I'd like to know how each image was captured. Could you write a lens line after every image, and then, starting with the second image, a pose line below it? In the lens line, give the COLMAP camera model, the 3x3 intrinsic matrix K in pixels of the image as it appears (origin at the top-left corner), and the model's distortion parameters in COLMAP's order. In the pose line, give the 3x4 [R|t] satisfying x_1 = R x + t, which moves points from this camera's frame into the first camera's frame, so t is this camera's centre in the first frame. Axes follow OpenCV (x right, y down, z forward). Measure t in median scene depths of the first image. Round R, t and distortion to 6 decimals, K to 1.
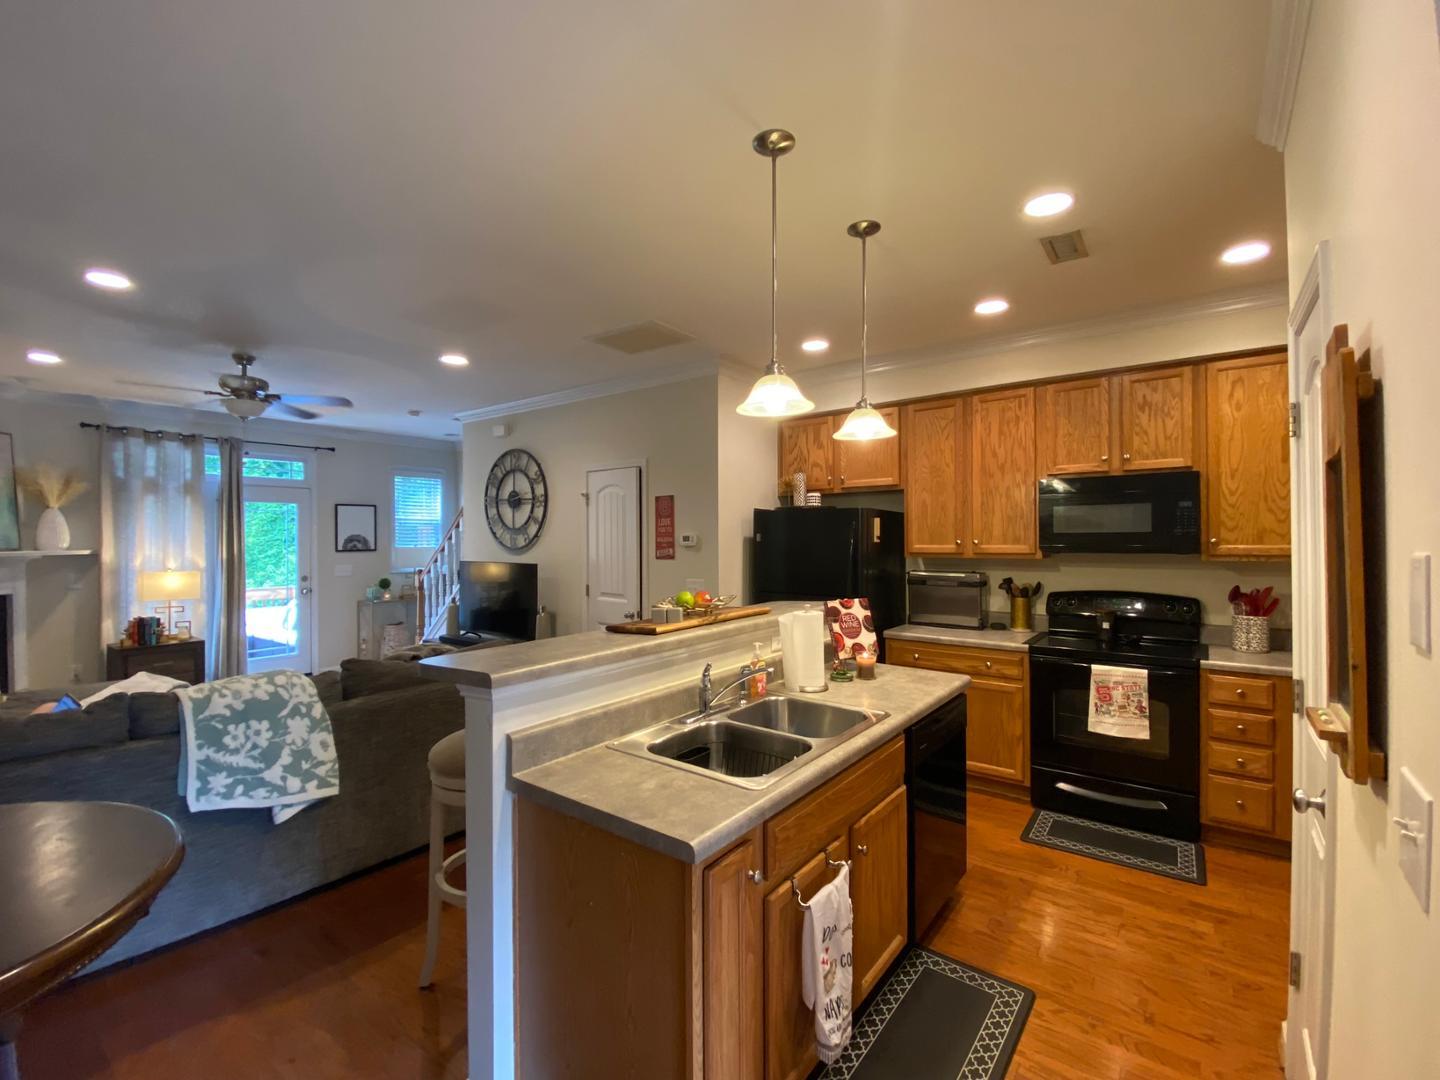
lens RADIAL K [[642.0, 0, 719.1], [0, 642.0, 535.2], [0, 0, 1]] dist [-0.018305, -0.004351]
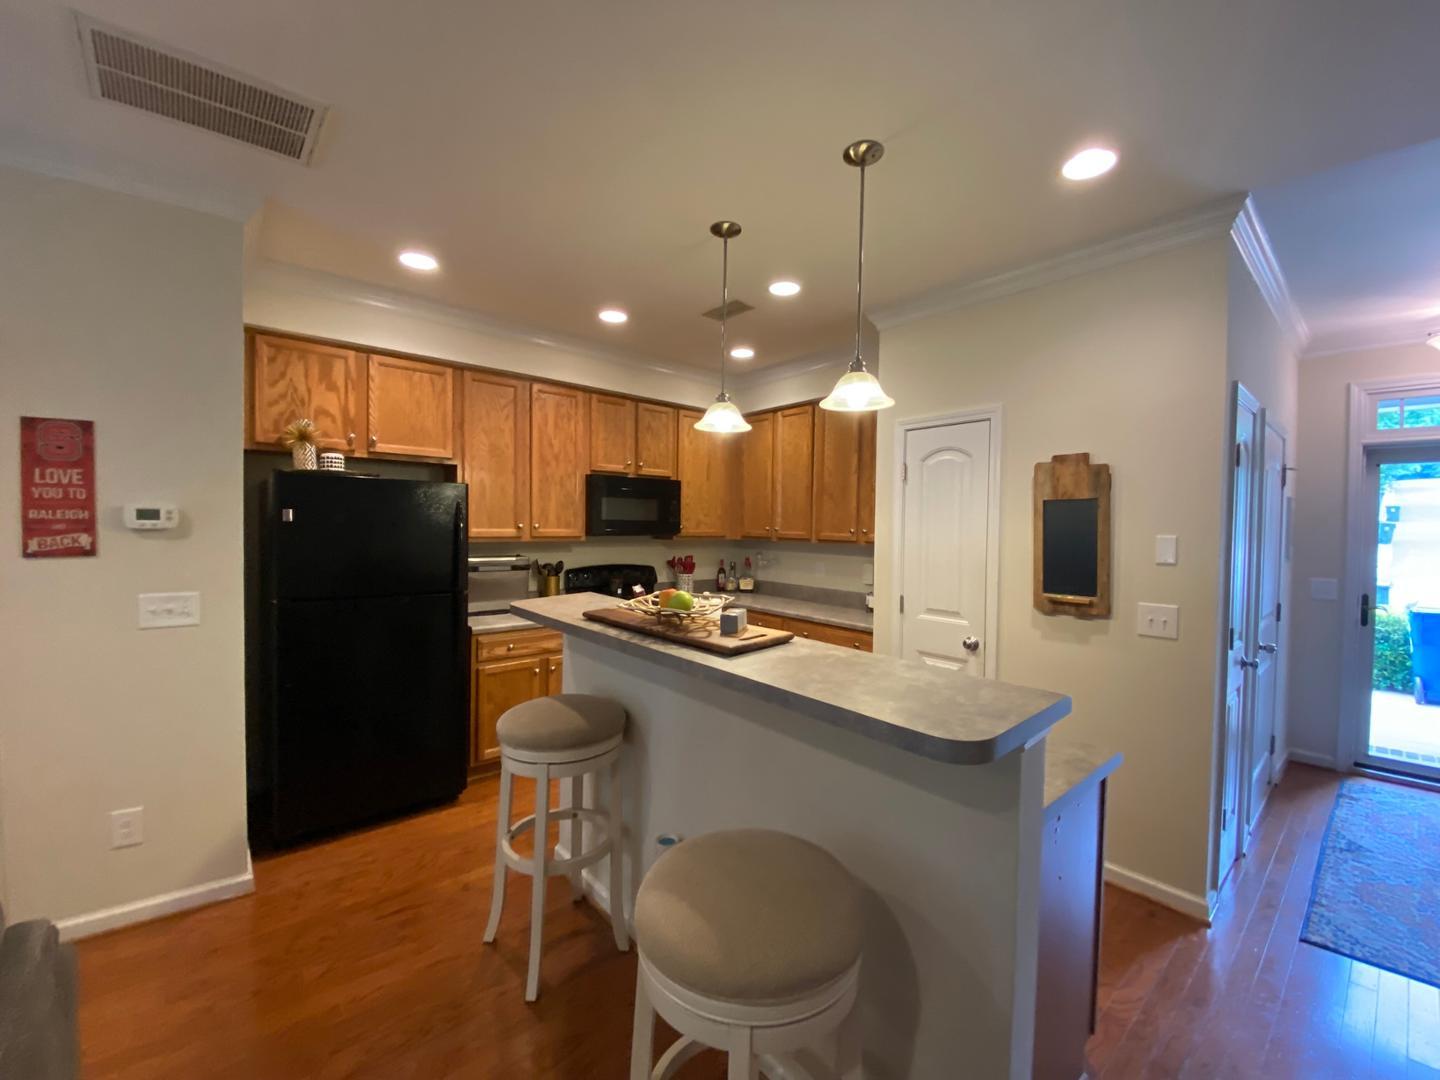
lens RADIAL K [[575.7, 0, 713.0], [0, 575.7, 538.9], [0, 0, 1]] dist [-0.021445, -0.003917]
pose [[0.168910, -0.015943, 0.985502, -0.471052], [-0.025658, 0.999459, 0.020566, 0.005031], [-0.985297, -0.028760, 0.168410, 0.564638]]
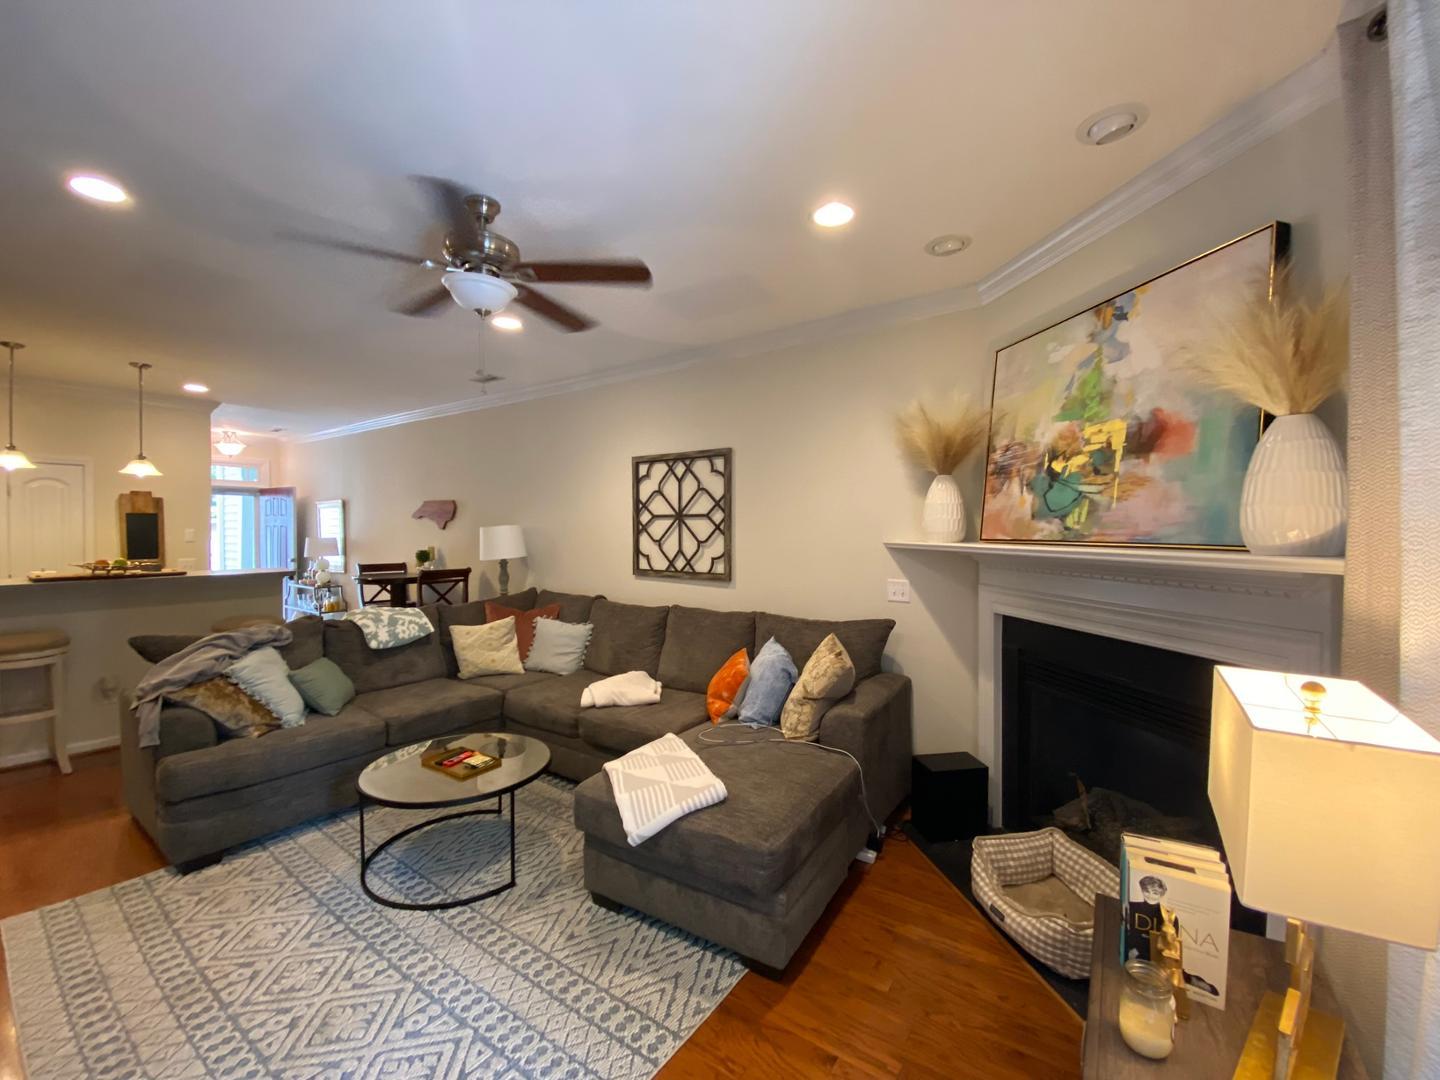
lens RADIAL K [[575.7, 0, 716.8], [0, 575.7, 574.1], [0, 0, 1]] dist [-0.021445, -0.003917]
pose [[-0.998260, 0.006107, -0.058644, -1.548872], [0.002241, 0.997832, 0.065769, 0.033994], [0.058919, 0.065523, -0.996110, 2.801876]]
